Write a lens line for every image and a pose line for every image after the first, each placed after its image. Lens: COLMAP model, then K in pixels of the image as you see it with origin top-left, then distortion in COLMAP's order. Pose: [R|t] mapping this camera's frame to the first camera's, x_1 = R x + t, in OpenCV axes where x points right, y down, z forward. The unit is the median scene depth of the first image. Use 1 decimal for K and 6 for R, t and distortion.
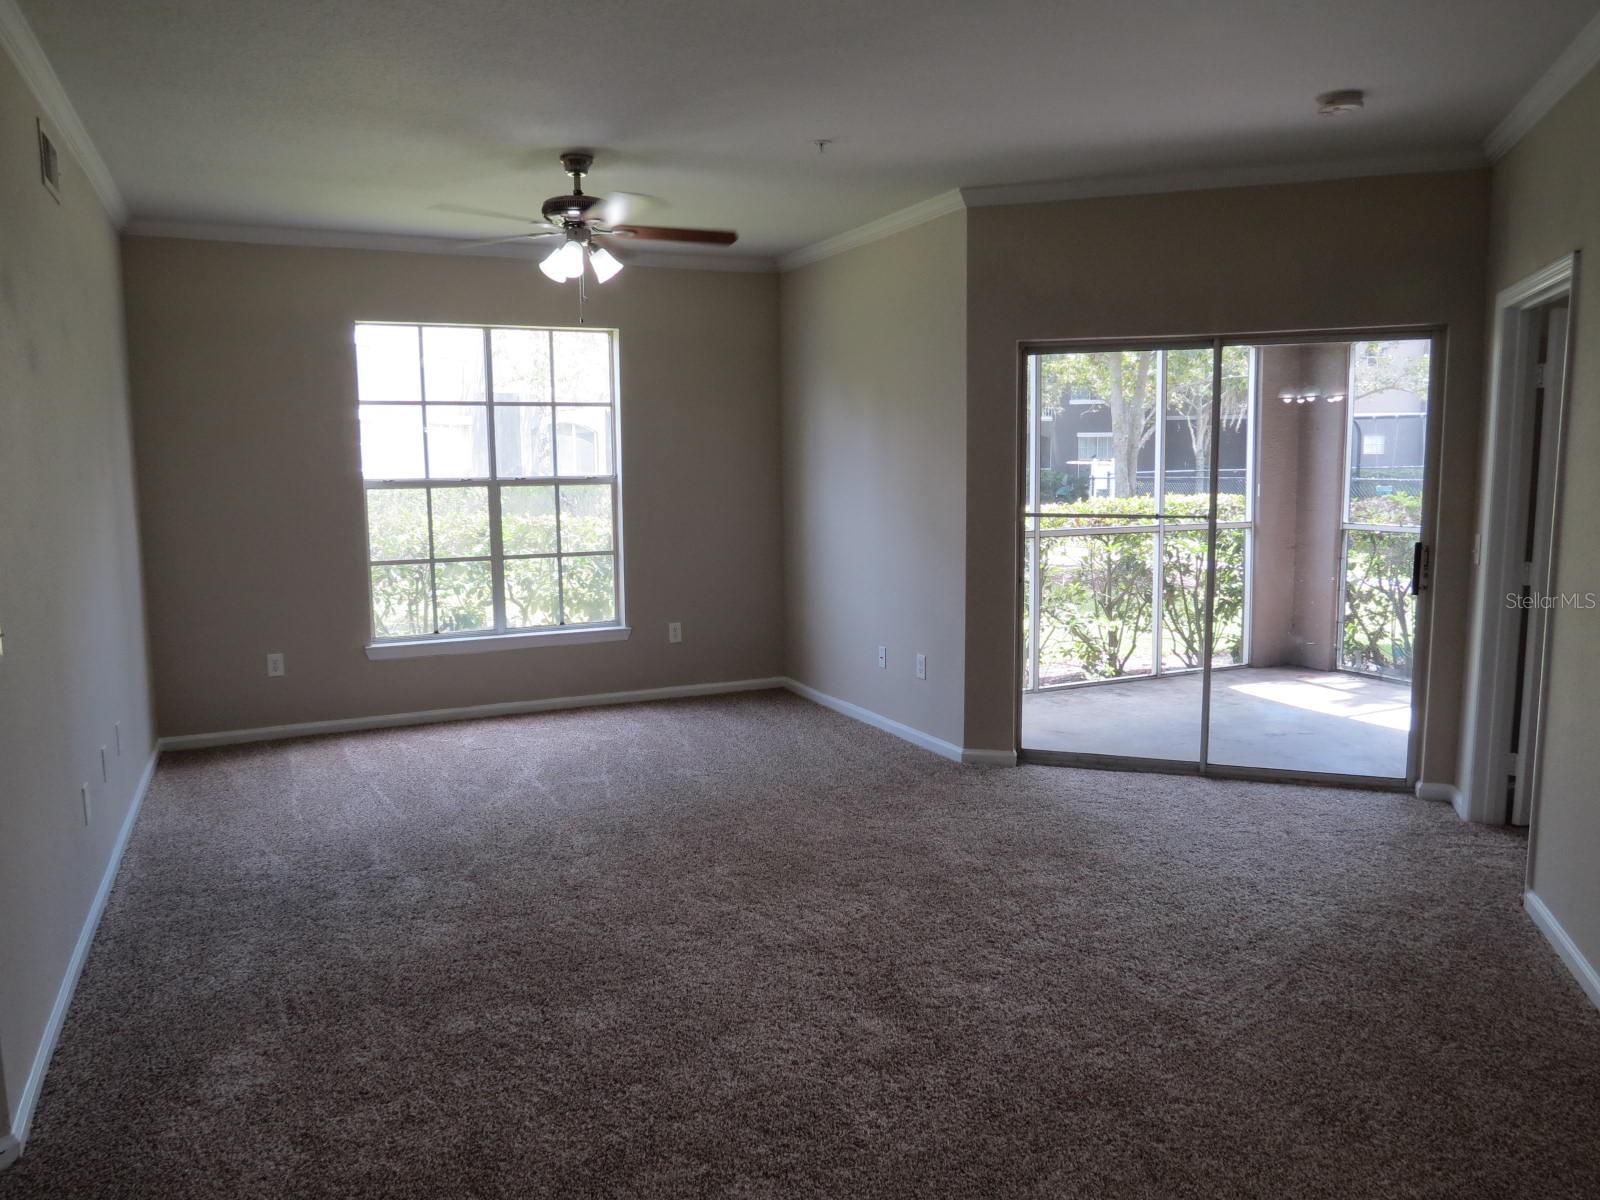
lens RADIAL K [[1132.7, 0, 811.0], [0, 1132.7, 593.5], [0, 0, 1]] dist [-0.041023, 0.020196]
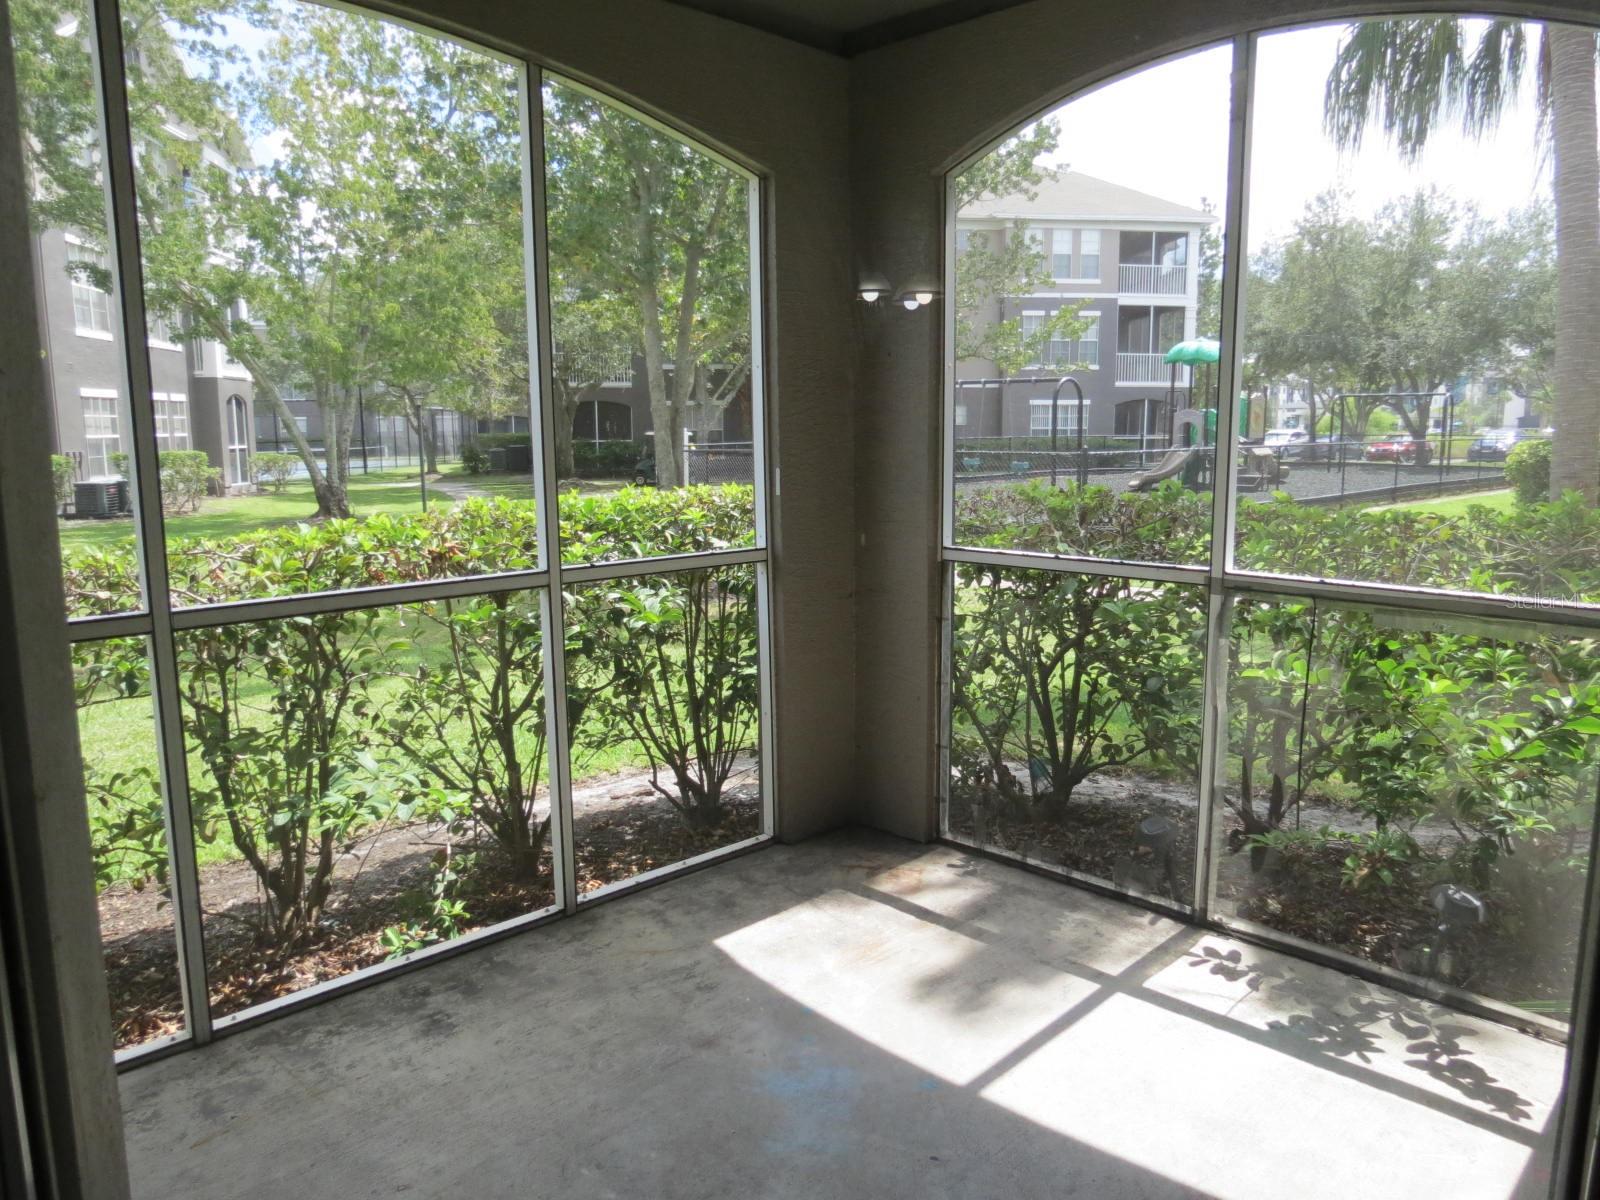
lens RADIAL K [[1132.7, 0, 811.0], [0, 1132.7, 593.5], [0, 0, 1]] dist [-0.041023, 0.020196]
pose [[0.942803, -0.046184, 0.330136, 0.256555], [0.038311, 0.998806, 0.030318, -0.059801], [-0.331142, -0.015936, 0.943446, 0.554667]]
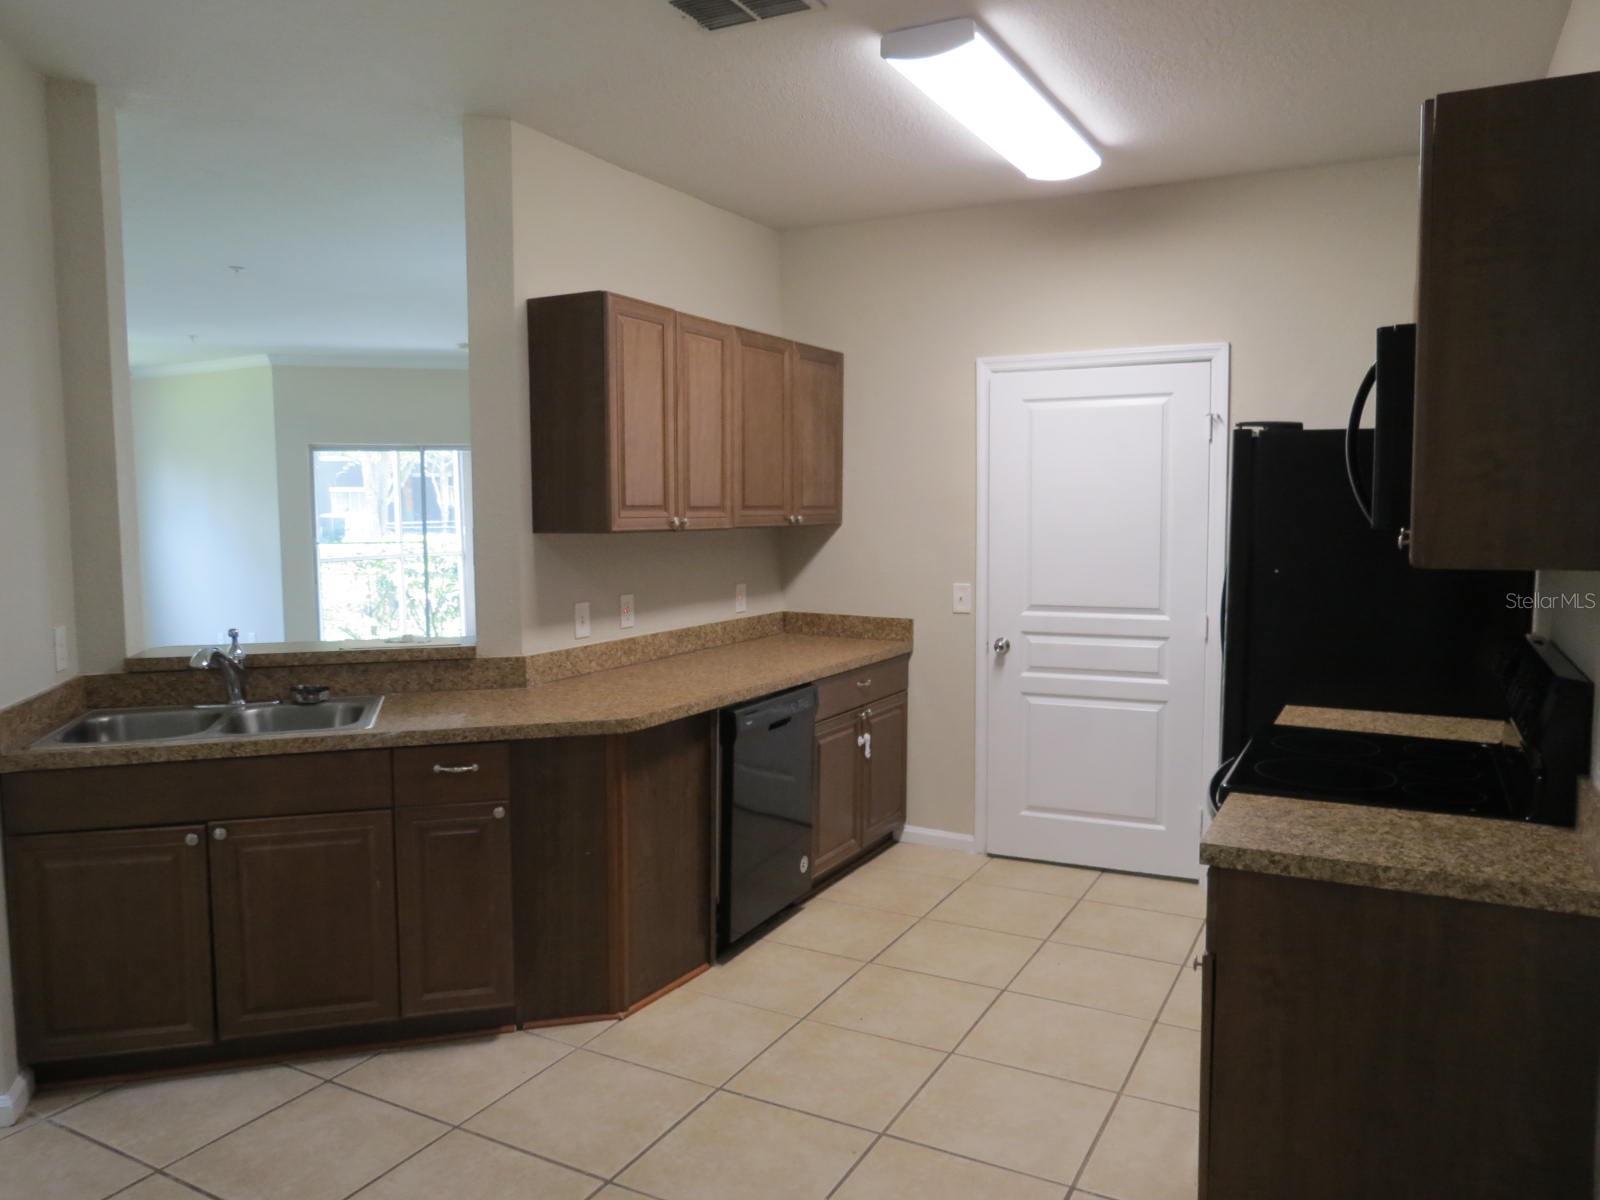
lens RADIAL K [[1132.7, 0, 811.0], [0, 1132.7, 593.5], [0, 0, 1]] dist [-0.041023, 0.020196]
pose [[0.804502, -0.043986, 0.592318, -0.147440], [0.071737, 0.997149, -0.023385, 0.066747], [-0.589601, 0.061304, 0.805365, -0.541982]]
